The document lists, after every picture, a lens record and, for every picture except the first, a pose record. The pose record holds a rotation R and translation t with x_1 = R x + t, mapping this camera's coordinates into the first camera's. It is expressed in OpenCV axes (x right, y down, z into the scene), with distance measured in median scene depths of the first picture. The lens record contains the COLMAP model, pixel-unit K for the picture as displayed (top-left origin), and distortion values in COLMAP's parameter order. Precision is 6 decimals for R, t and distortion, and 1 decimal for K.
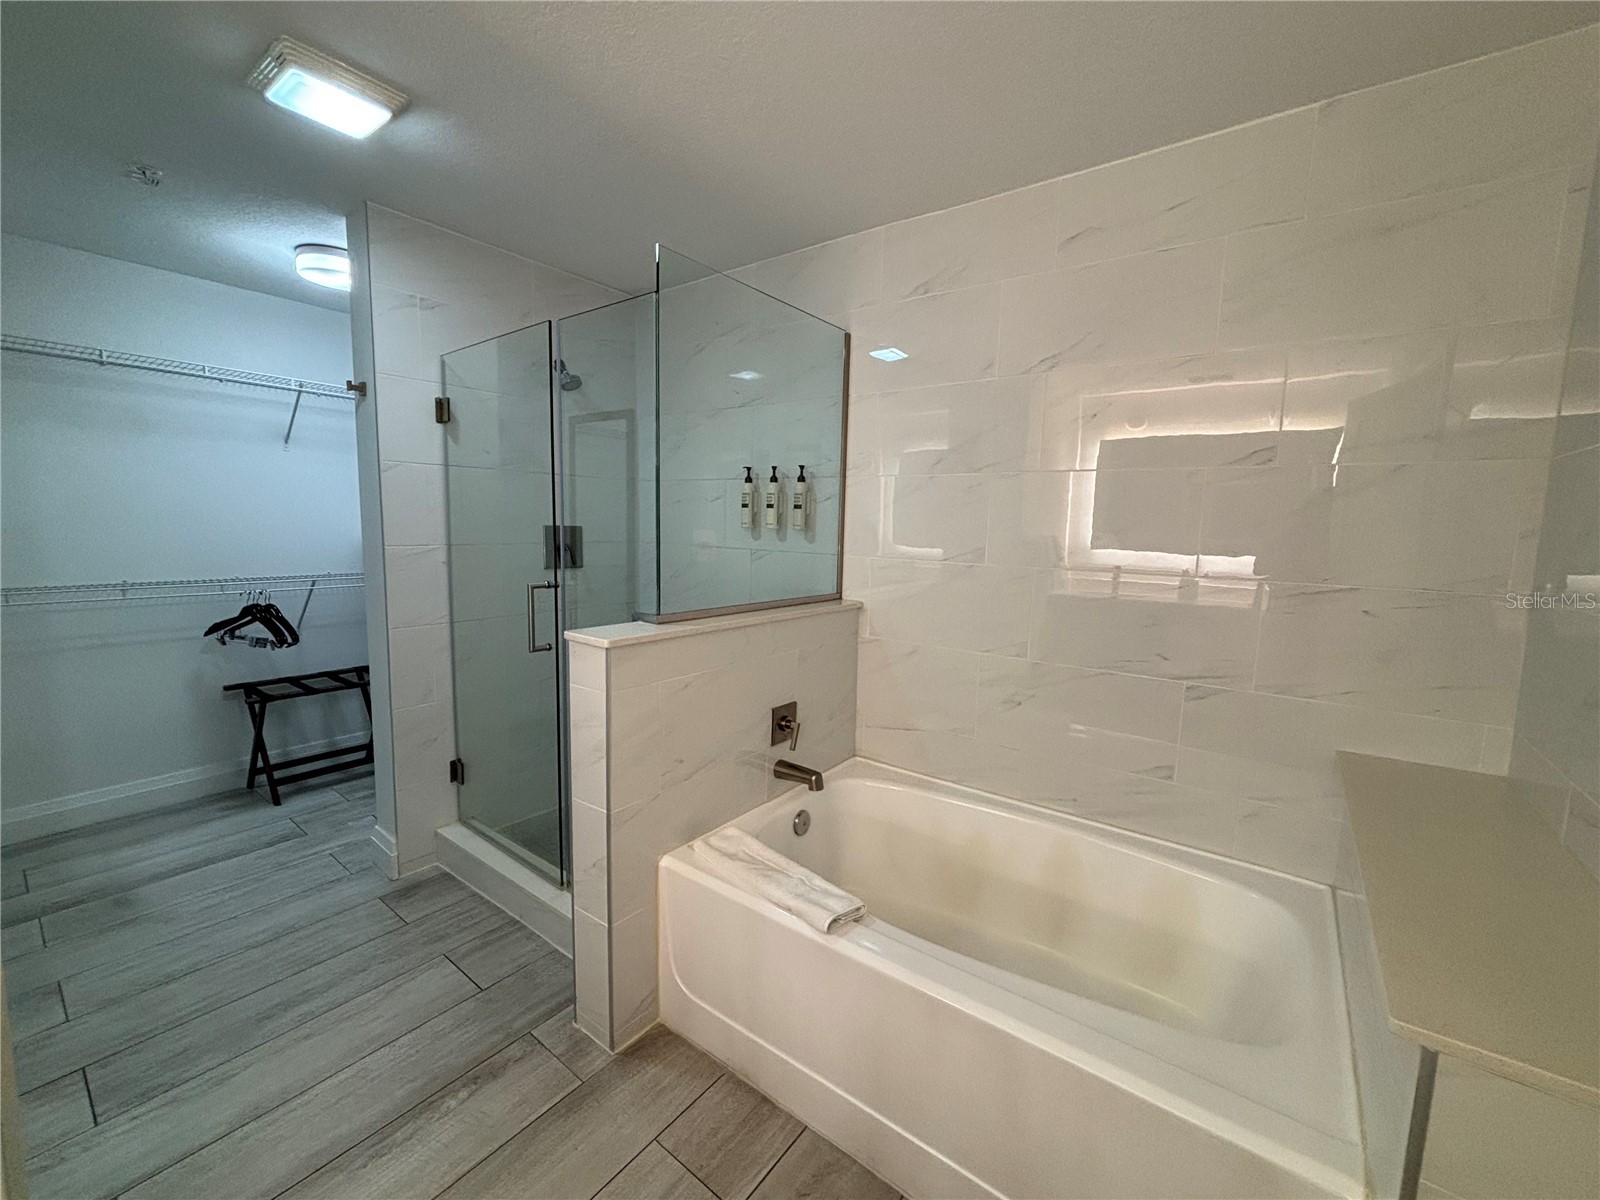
lens RADIAL K [[645.3, 0, 799.4], [0, 645.3, 599.5], [0, 0, 1]] dist [0.001589, 0.000117]
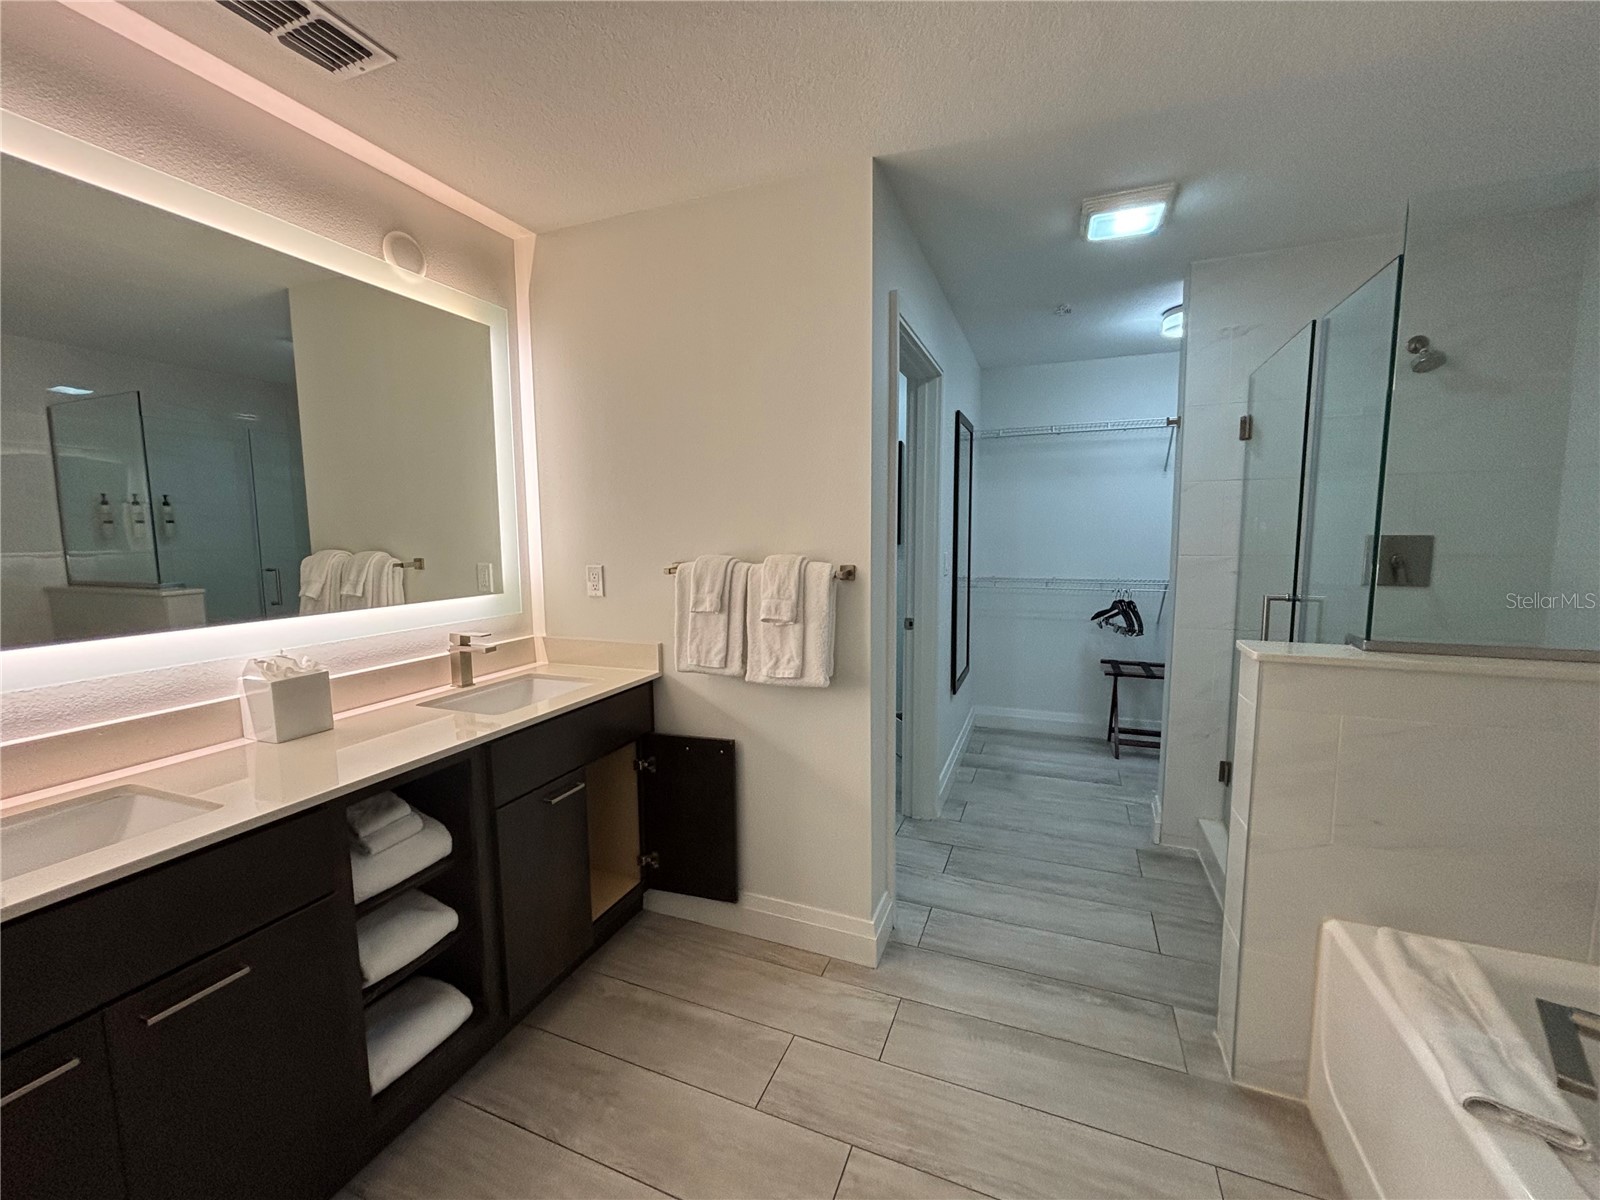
lens RADIAL K [[645.3, 0, 799.1], [0, 645.3, 600.2], [0, 0, 1]] dist [0.001589, 0.000117]
pose [[0.264376, 0.080888, -0.961021, 0.318442], [-0.098633, 0.993519, 0.056489, -0.001861], [0.959363, 0.079854, 0.270641, 0.045171]]
